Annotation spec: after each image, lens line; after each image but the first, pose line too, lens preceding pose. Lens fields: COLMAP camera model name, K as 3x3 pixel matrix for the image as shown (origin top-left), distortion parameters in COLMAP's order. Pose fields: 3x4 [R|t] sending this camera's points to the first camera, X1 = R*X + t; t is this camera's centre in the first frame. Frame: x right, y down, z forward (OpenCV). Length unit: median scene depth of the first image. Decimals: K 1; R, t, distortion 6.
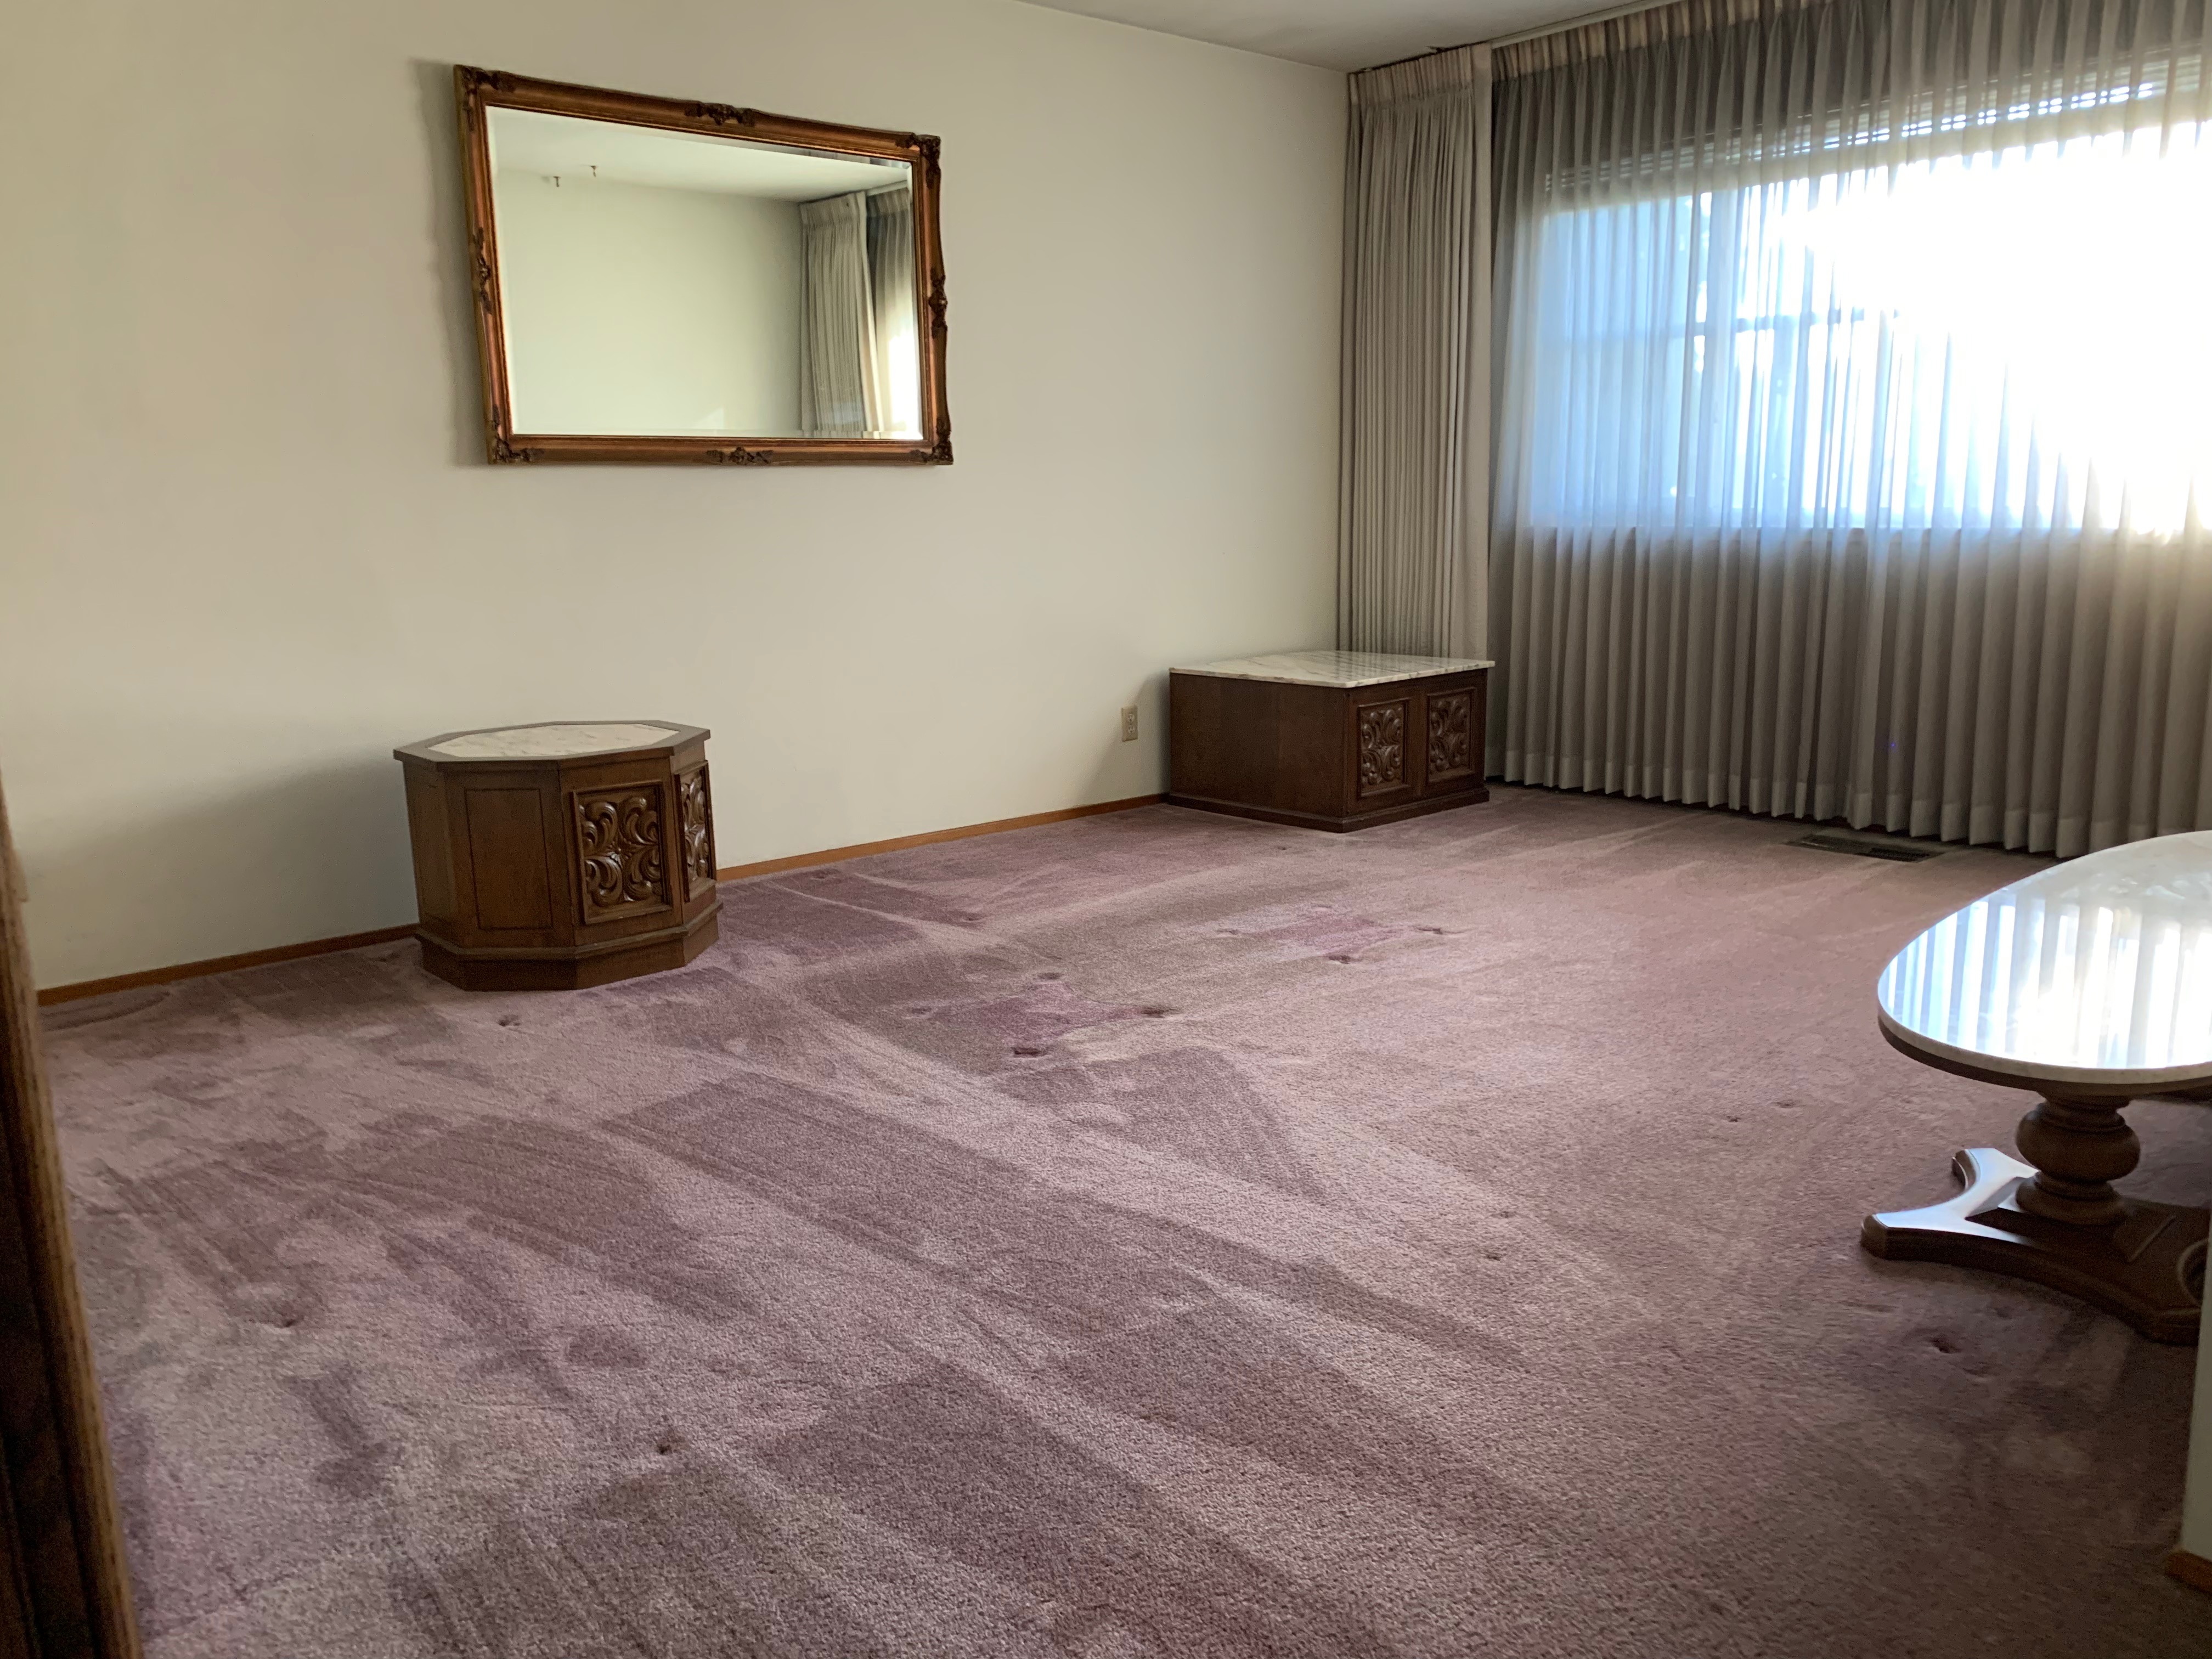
lens RADIAL K [[1707.0, 0, 1125.7], [0, 1707.0, 835.7], [0, 0, 1]] dist [0.027809, -0.006175]
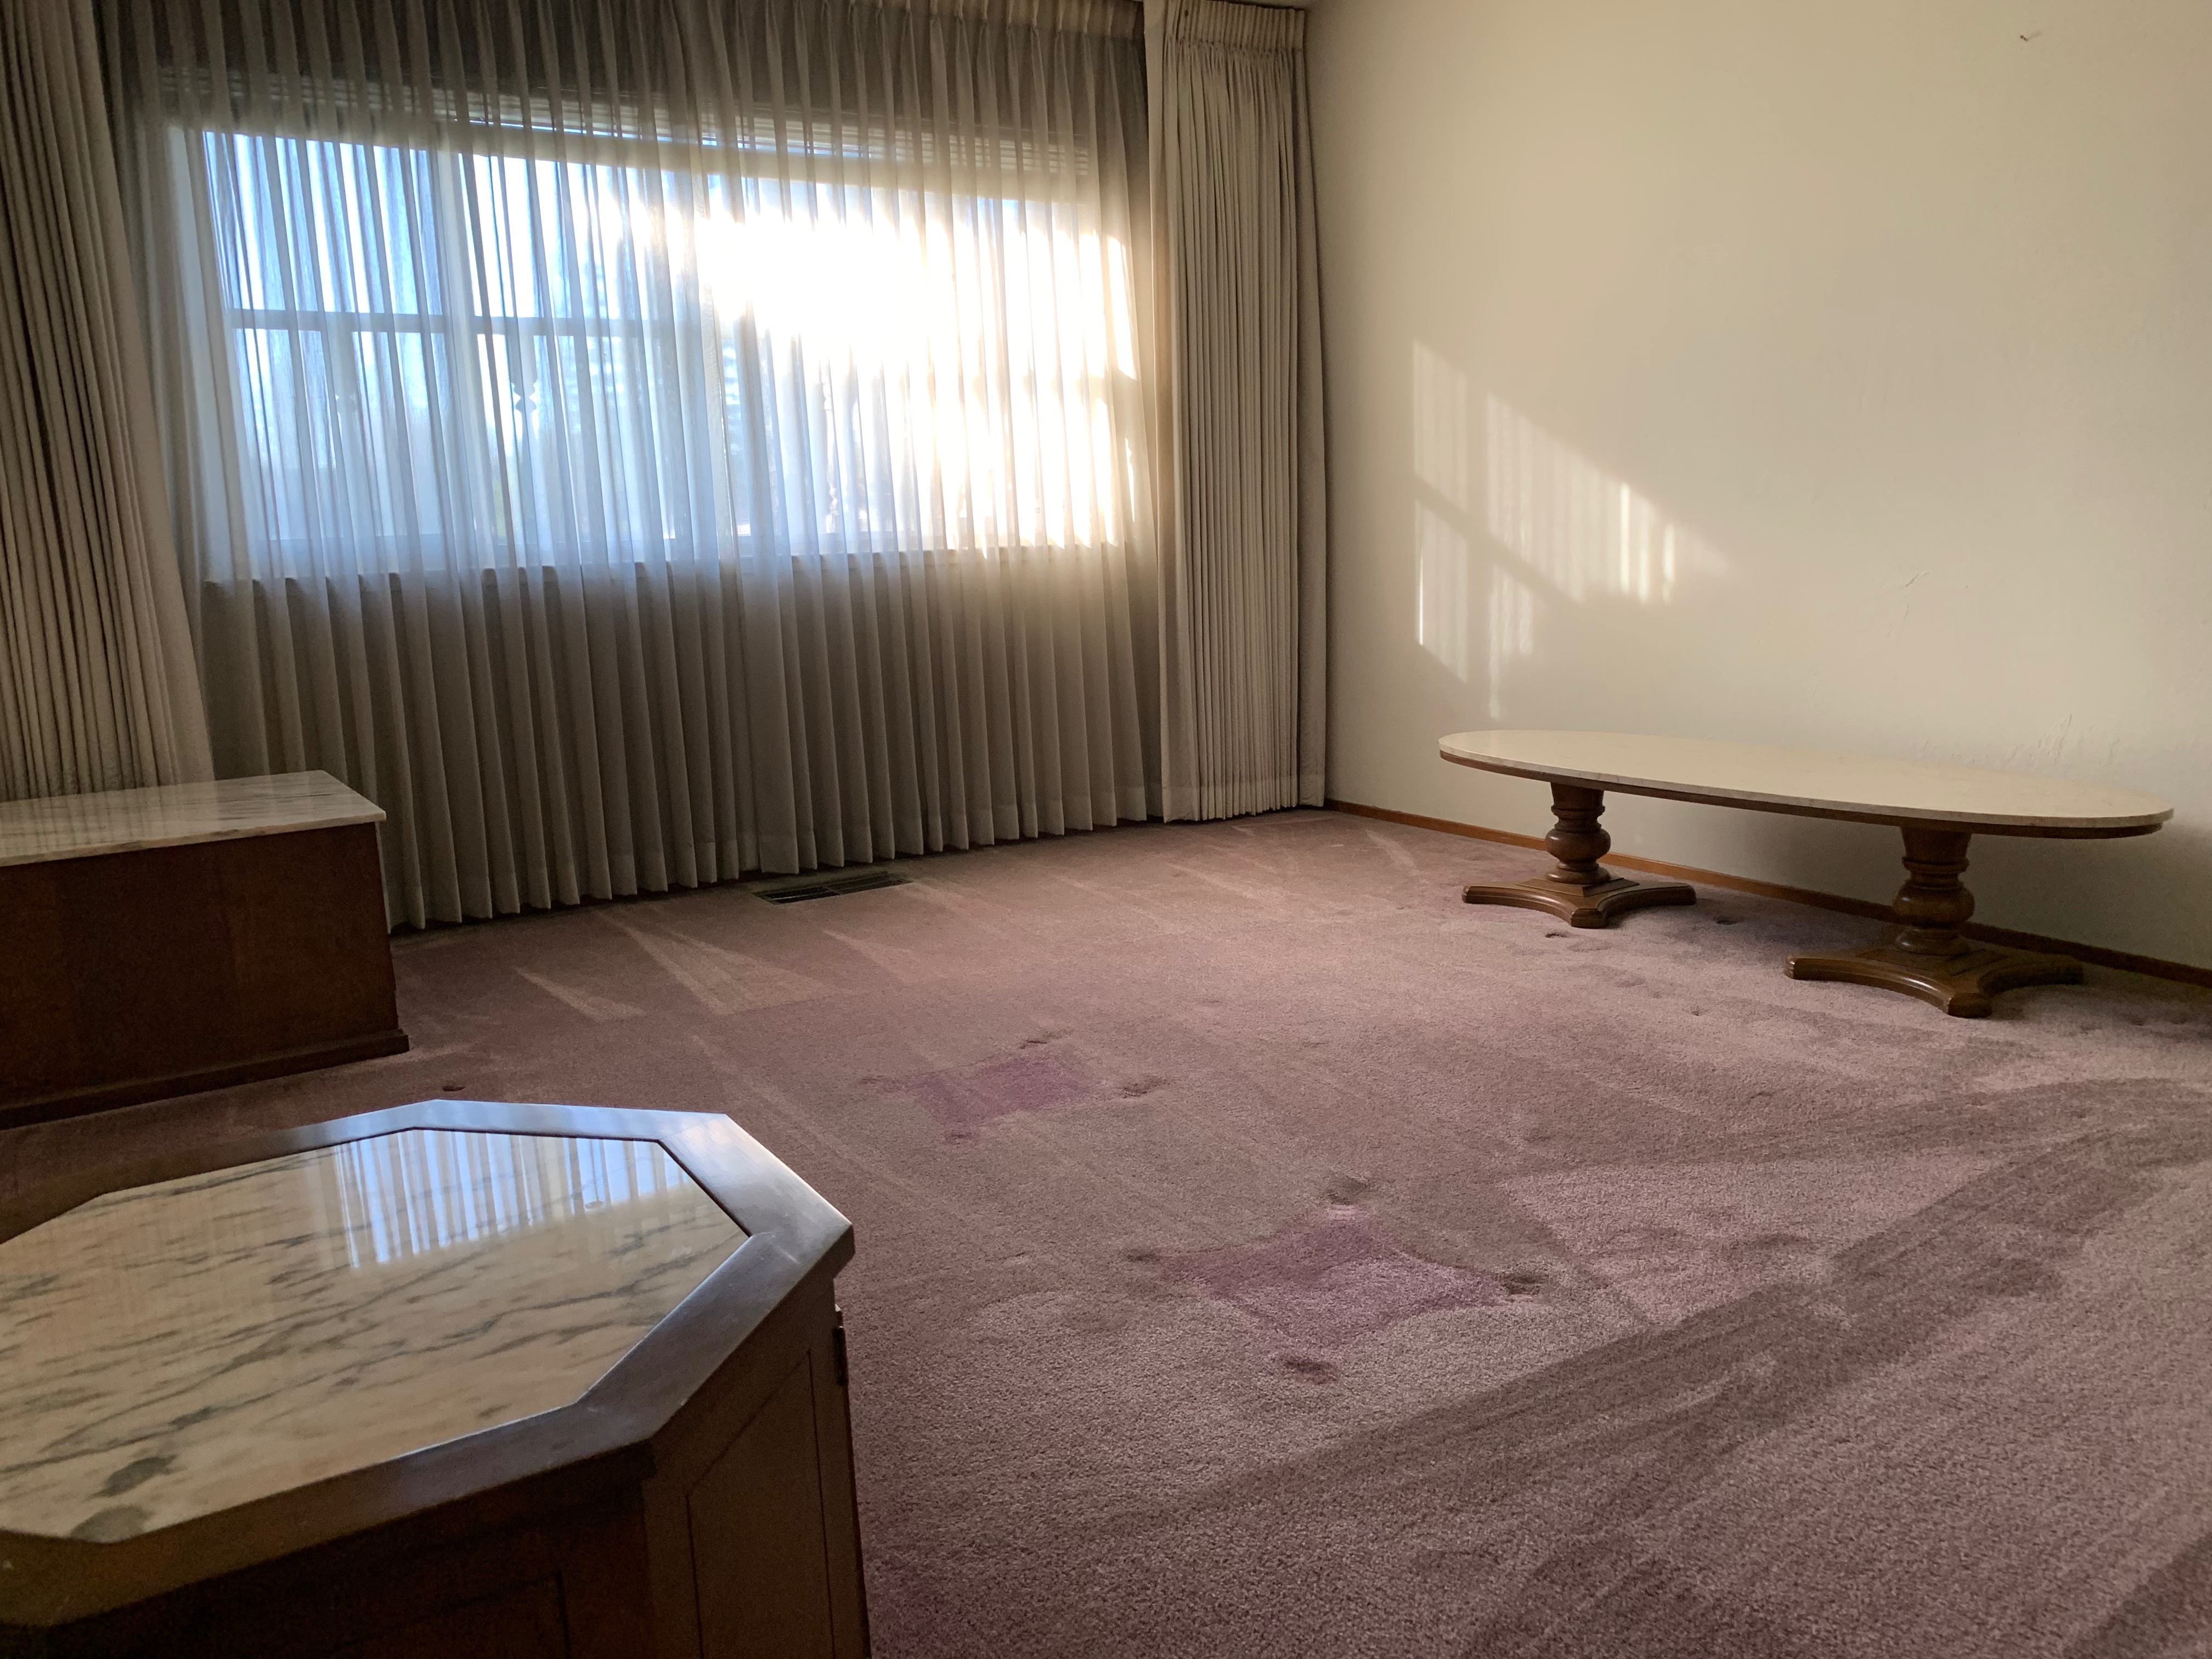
lens RADIAL K [[1707.0, 0, 1125.7], [0, 1707.0, 835.7], [0, 0, 1]] dist [0.027809, -0.006175]
pose [[0.155493, -0.167265, 0.973573, -0.553651], [0.225424, 0.965564, 0.129886, -0.127895], [-0.961772, 0.199270, 0.187844, 0.776993]]
